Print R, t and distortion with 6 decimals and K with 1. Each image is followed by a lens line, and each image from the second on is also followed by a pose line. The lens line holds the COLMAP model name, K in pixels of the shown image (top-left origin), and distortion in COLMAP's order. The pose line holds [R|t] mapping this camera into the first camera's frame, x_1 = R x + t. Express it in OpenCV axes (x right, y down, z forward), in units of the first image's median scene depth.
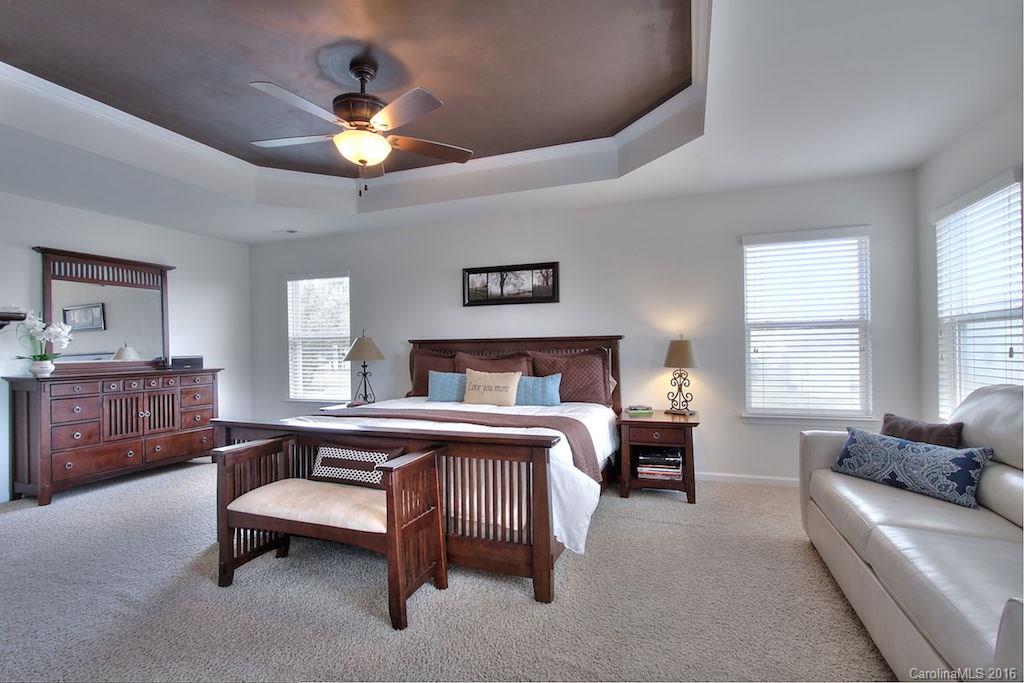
lens RADIAL K [[475.3, 0, 515.8], [0, 475.3, 346.8], [0, 0, 1]] dist [-0.016139, 0.001452]
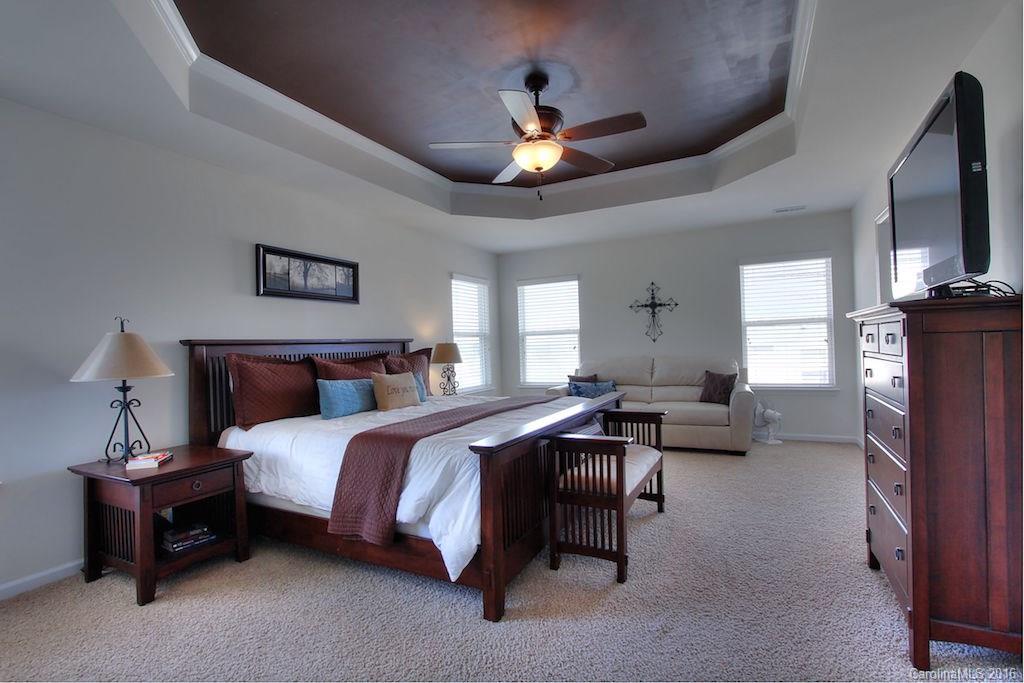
lens RADIAL K [[475.3, 0, 515.8], [0, 475.3, 346.8], [0, 0, 1]] dist [-0.016139, 0.001452]
pose [[0.128261, 0.006448, 0.991719, -0.828929], [0.031154, 0.999459, -0.010528, 0.014728], [-0.991251, 0.032246, 0.127991, 0.548012]]
